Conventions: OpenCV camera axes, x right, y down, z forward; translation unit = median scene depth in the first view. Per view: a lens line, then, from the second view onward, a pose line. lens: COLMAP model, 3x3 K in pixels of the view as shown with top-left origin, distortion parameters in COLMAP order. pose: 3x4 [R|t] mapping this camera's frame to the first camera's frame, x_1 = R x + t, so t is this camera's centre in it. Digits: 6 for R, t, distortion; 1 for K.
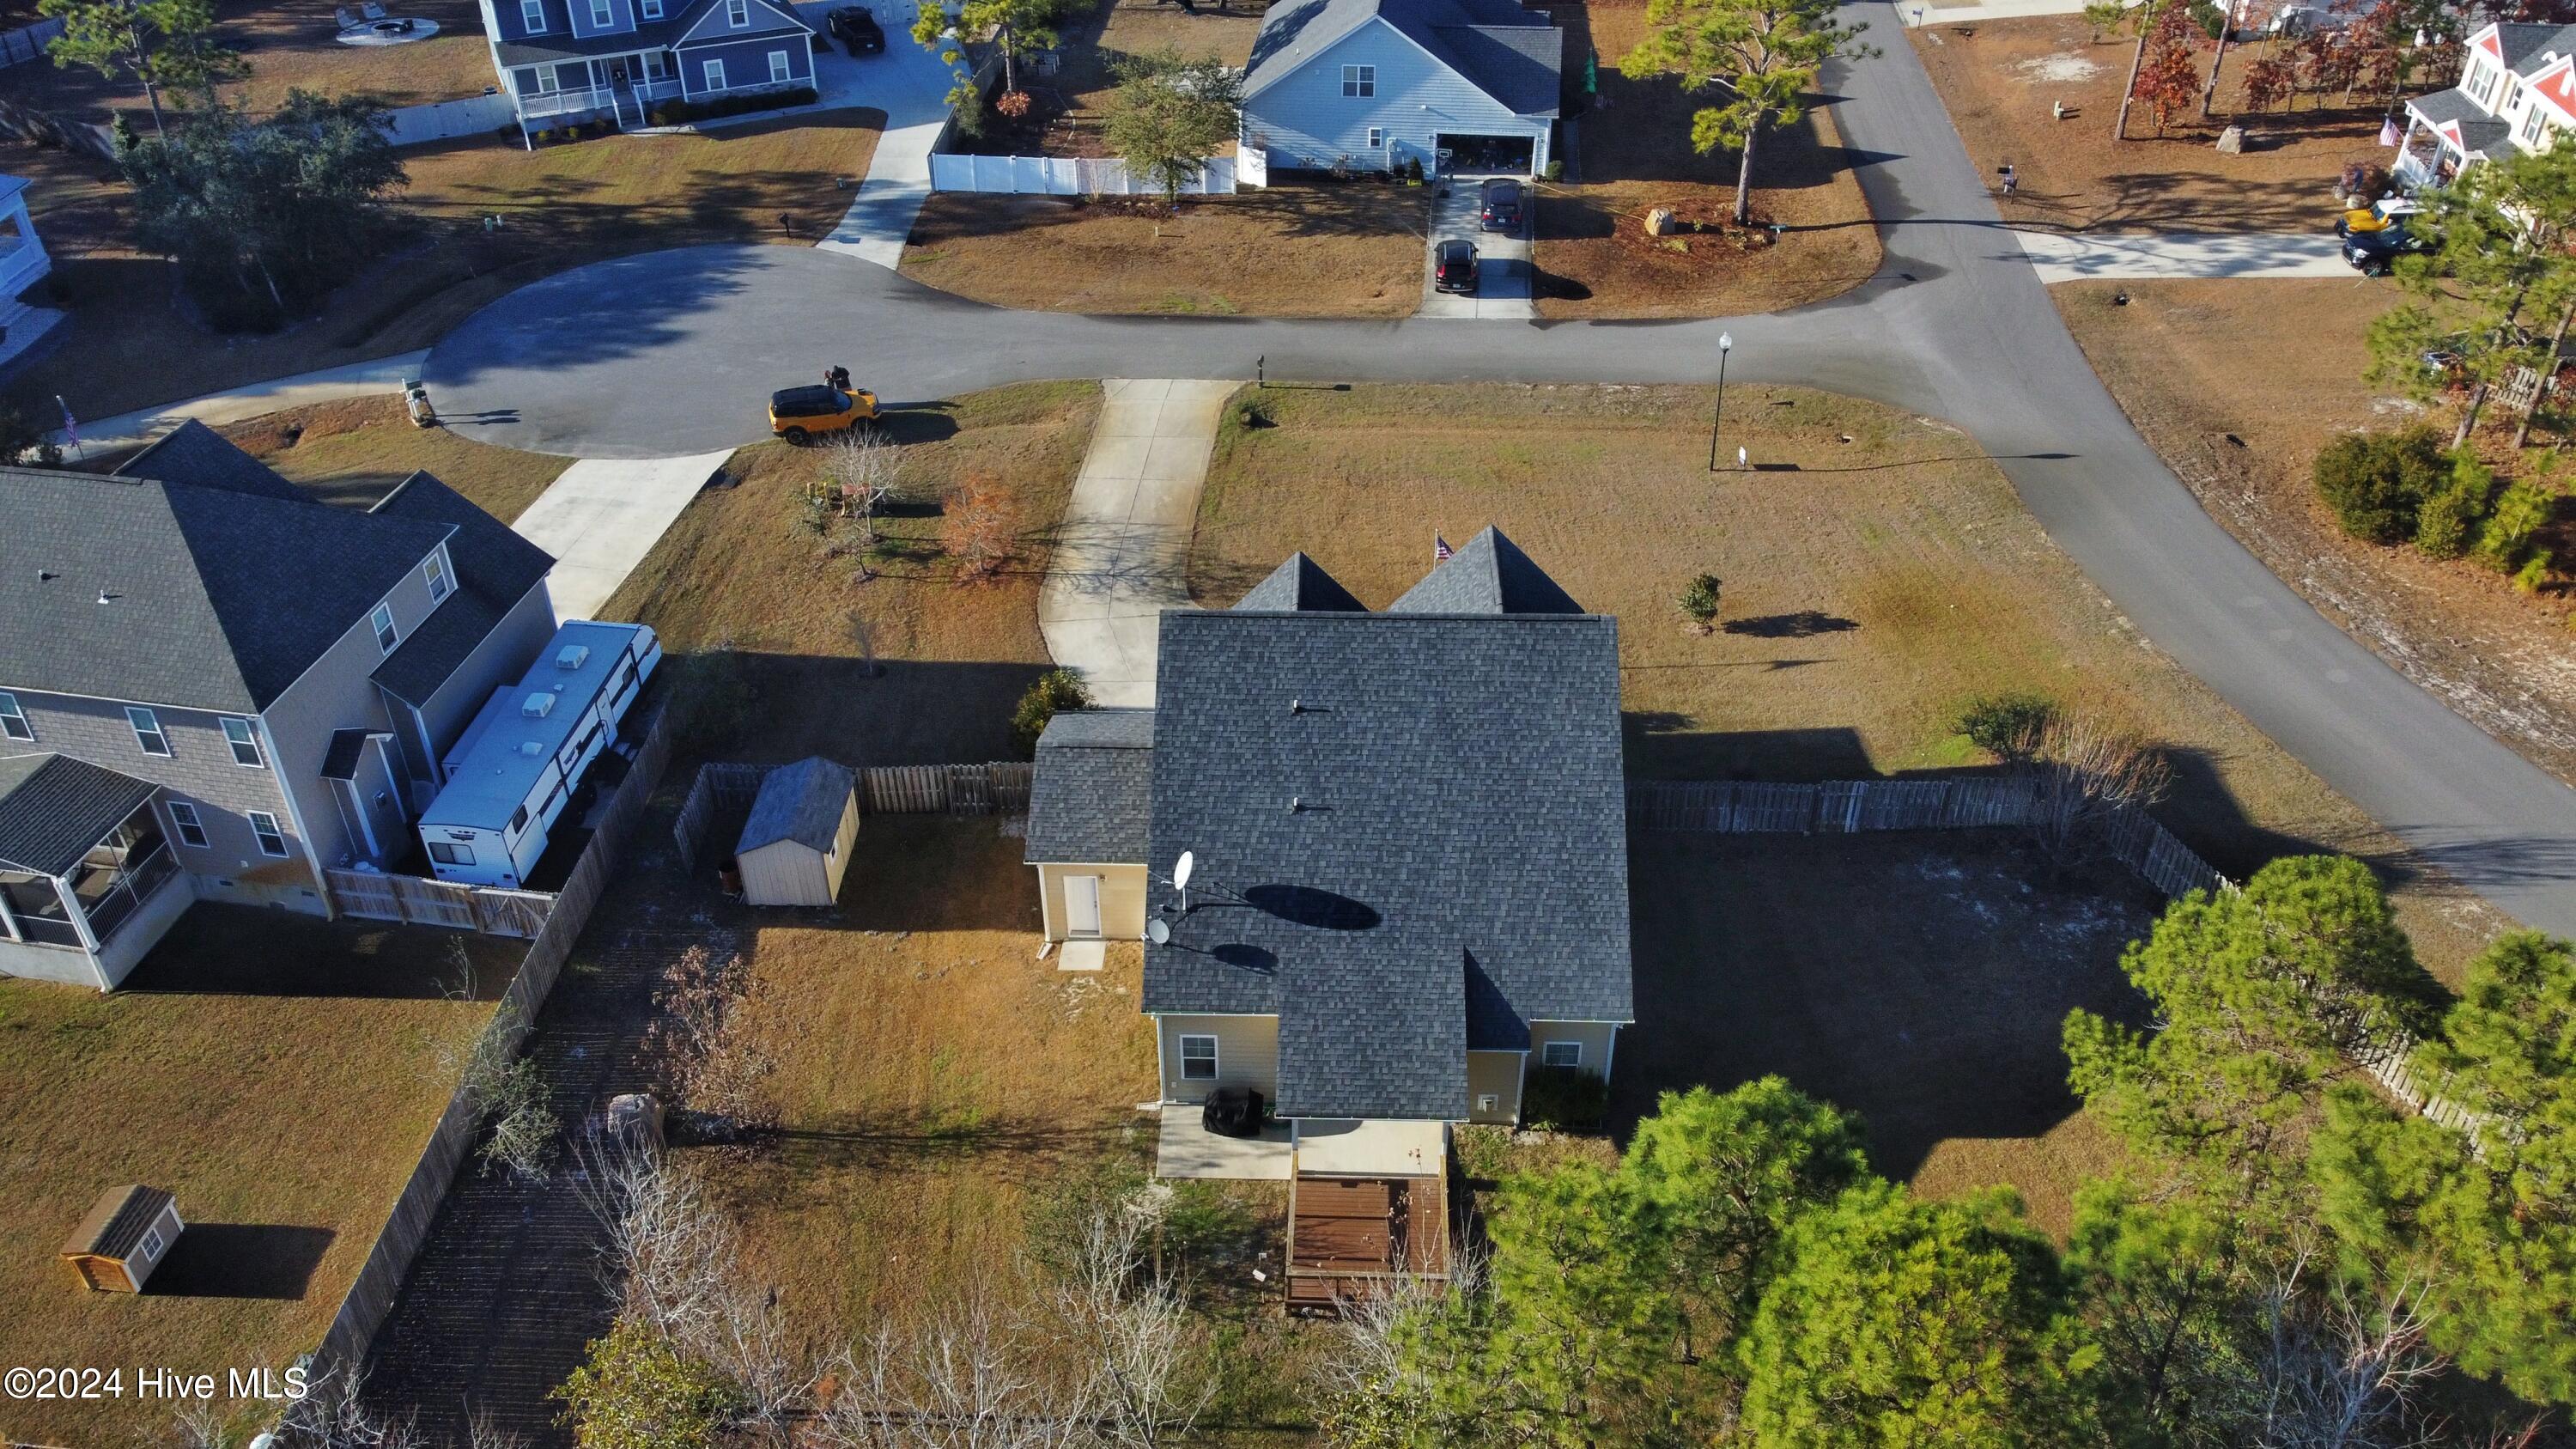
lens RADIAL K [[1955.0, 0, 1284.9], [0, 1955.0, 728.3], [0, 0, 1]] dist [-0.000889, -0.003904]
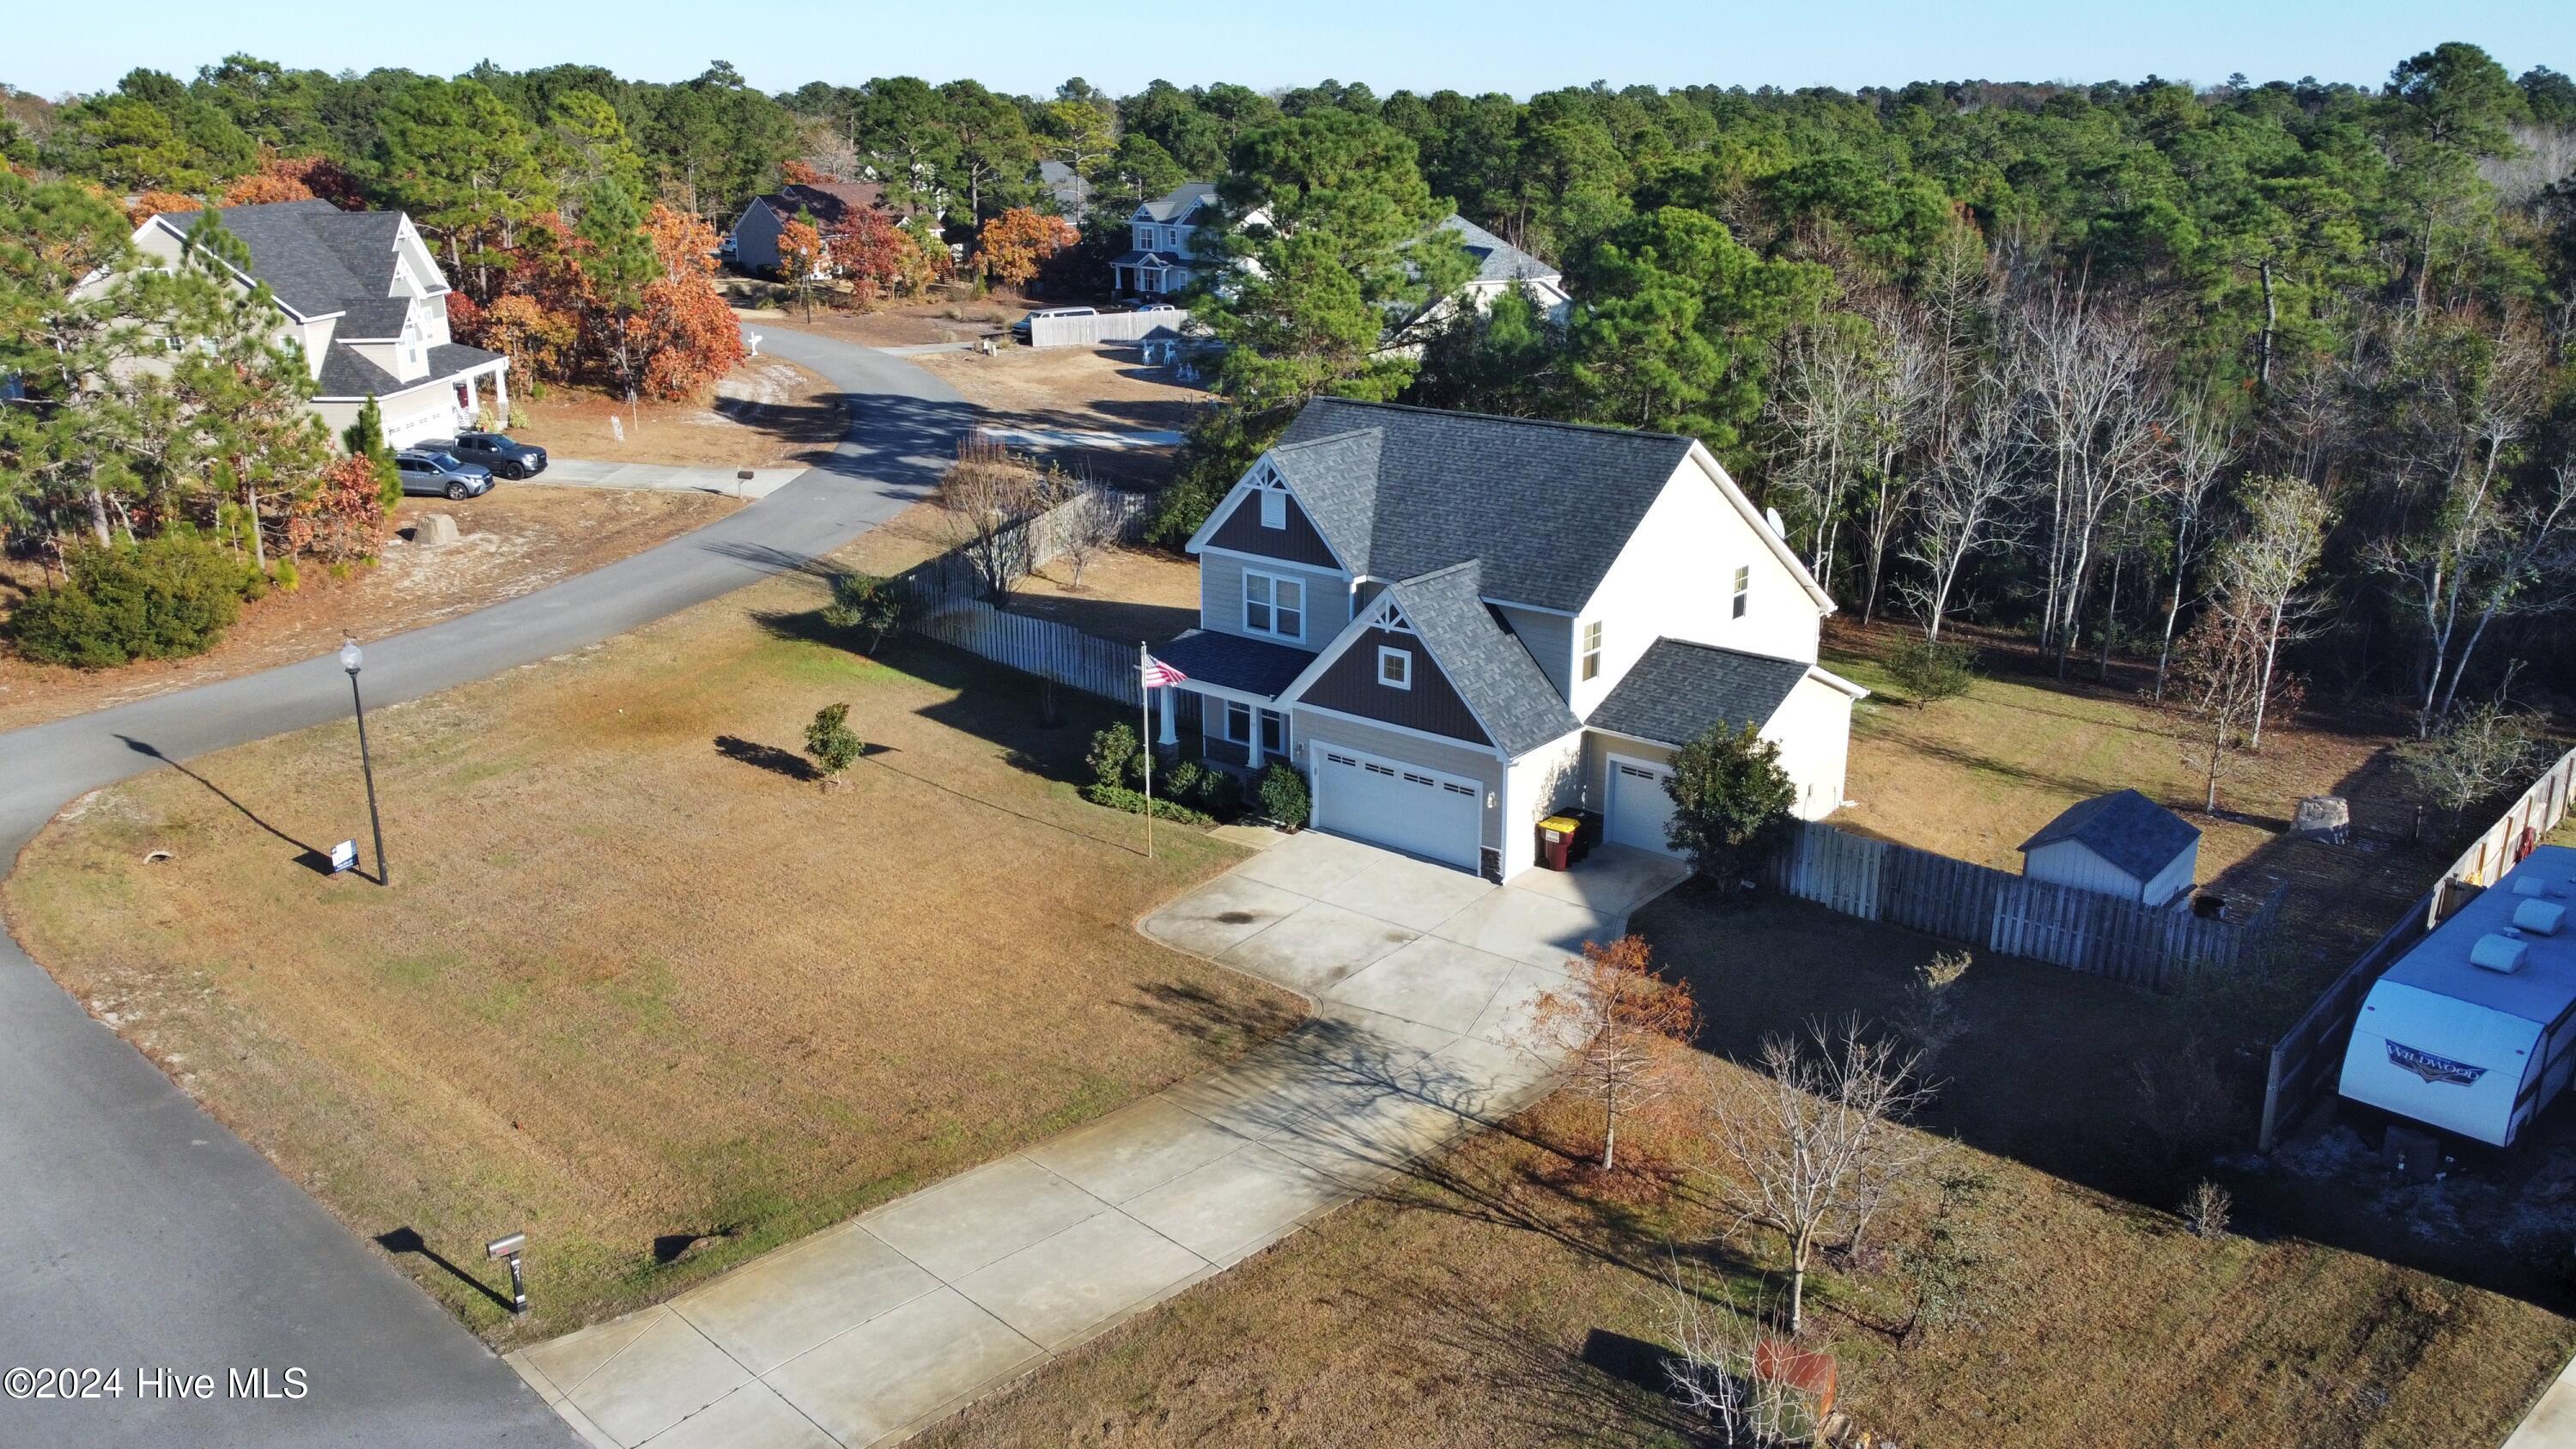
lens RADIAL K [[1955.0, 0, 1284.9], [0, 1955.0, 728.3], [0, 0, 1]] dist [-0.000889, -0.003904]
pose [[-0.786263, -0.178414, 0.591573, -0.372733], [0.372076, 0.627651, 0.683823, -0.521284], [-0.493305, 0.757775, -0.427115, 1.226462]]
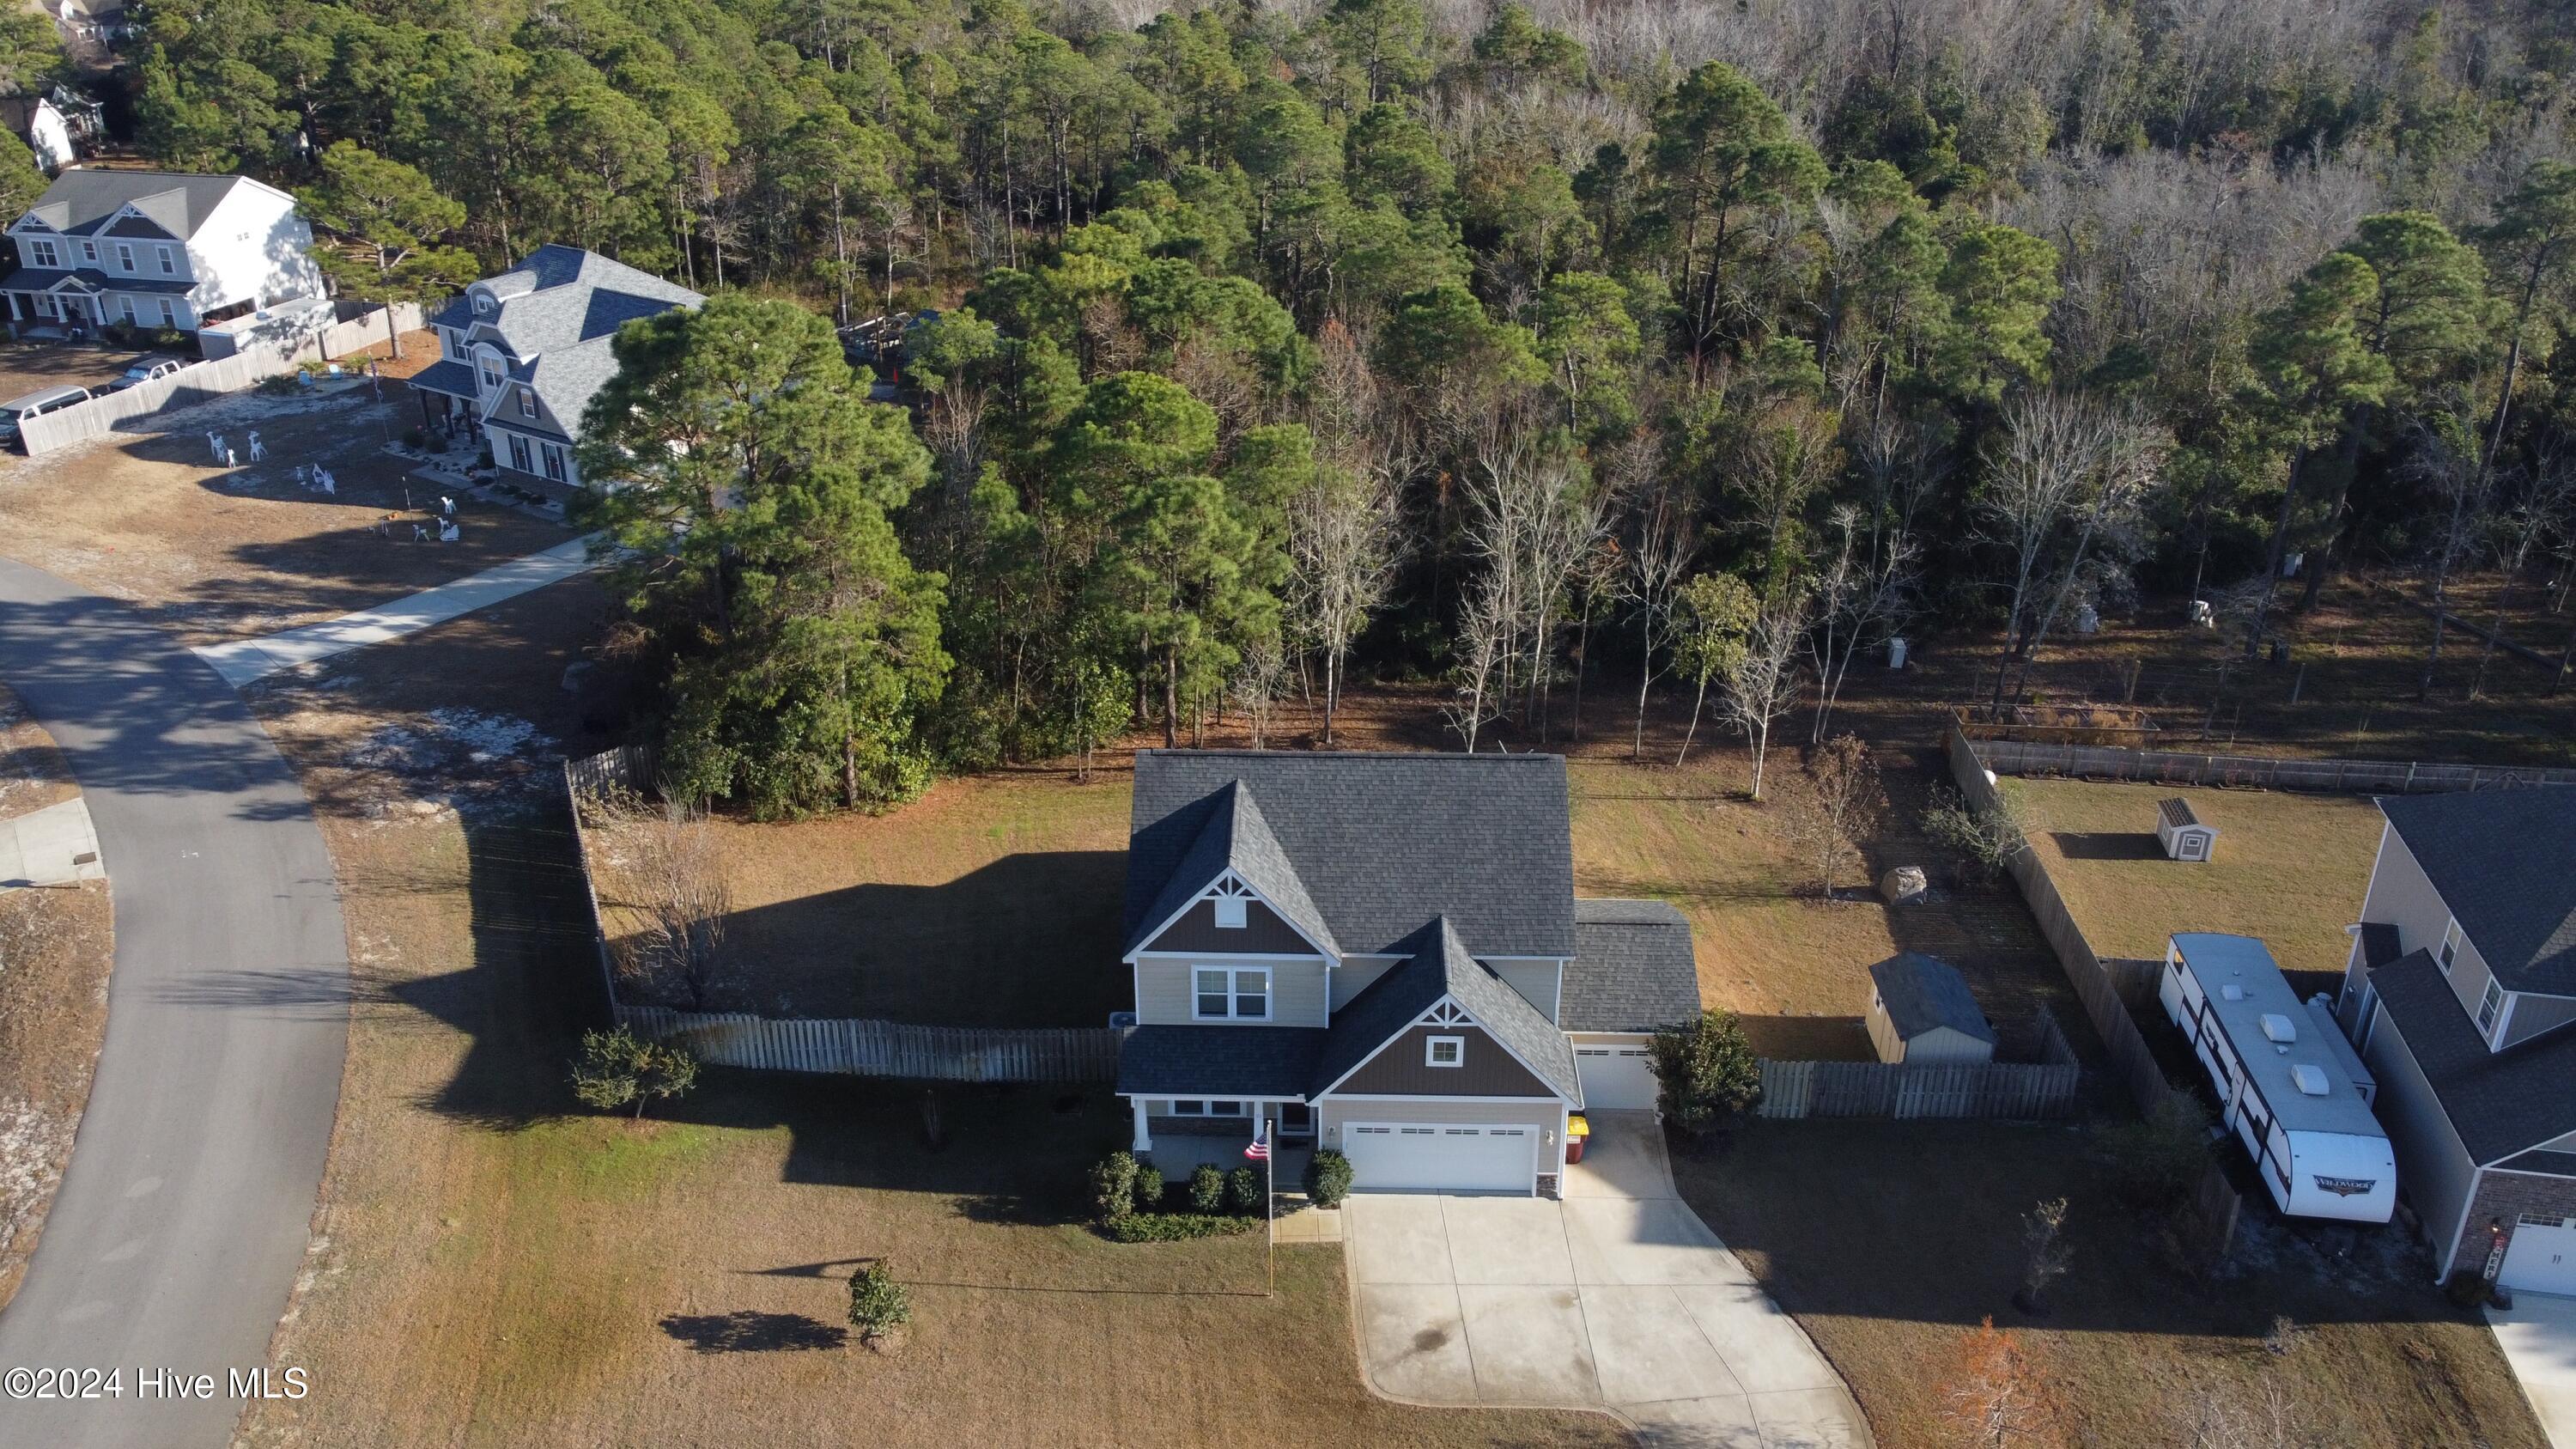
lens RADIAL K [[1955.0, 0, 1284.9], [0, 1955.0, 728.3], [0, 0, 1]] dist [-0.000889, -0.003904]
pose [[-0.999979, 0.006115, 0.002275, 0.065332], [0.004885, 0.470540, 0.882365, -0.769217], [0.004326, 0.882358, -0.470560, 1.140892]]
